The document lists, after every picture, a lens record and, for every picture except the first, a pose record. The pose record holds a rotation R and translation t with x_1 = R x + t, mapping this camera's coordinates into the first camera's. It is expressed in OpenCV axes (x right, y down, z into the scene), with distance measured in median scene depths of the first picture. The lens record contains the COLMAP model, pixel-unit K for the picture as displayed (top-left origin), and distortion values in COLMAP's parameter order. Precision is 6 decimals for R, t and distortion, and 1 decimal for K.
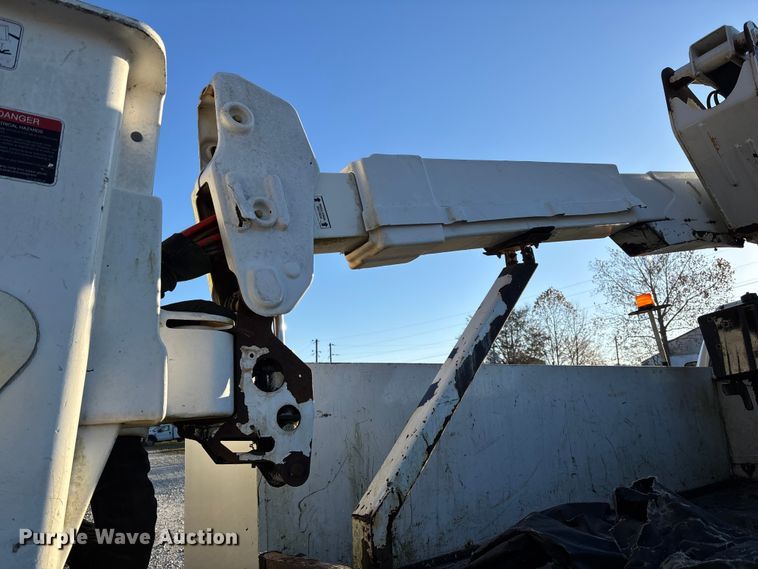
lens RADIAL K [[583.0, 0, 380.1], [0, 583.0, 285.7], [0, 0, 1]] dist [0.055455, -0.051124]
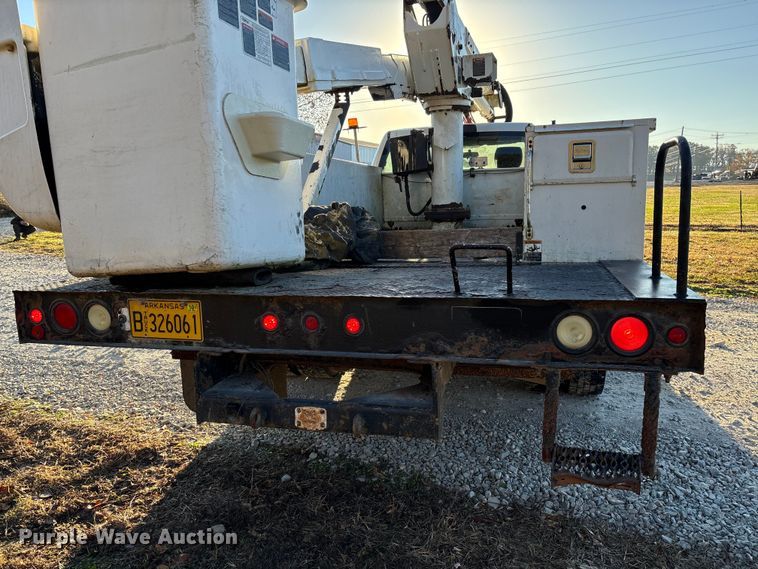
lens RADIAL K [[583.0, 0, 397.2], [0, 583.0, 295.3], [0, 0, 1]] dist [0.055455, -0.051124]
pose [[0.785799, -0.047336, 0.616668, -0.912998], [-0.175893, 0.938791, 0.296197, -0.045873], [-0.592943, -0.341219, 0.729375, -0.790464]]
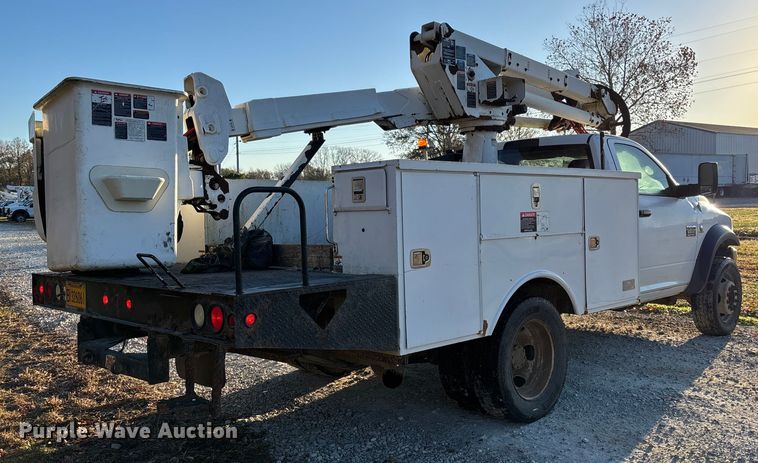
lens RADIAL K [[703.7, 0, 391.8], [0, 703.7, 251.0], [0, 0, 1]] dist [-0.025936, 0.000000]
pose [[0.989517, 0.036125, 0.139823, 0.168929], [-0.073602, 0.959175, 0.273067, -0.435280], [-0.124250, -0.280496, 0.951779, -2.007740]]
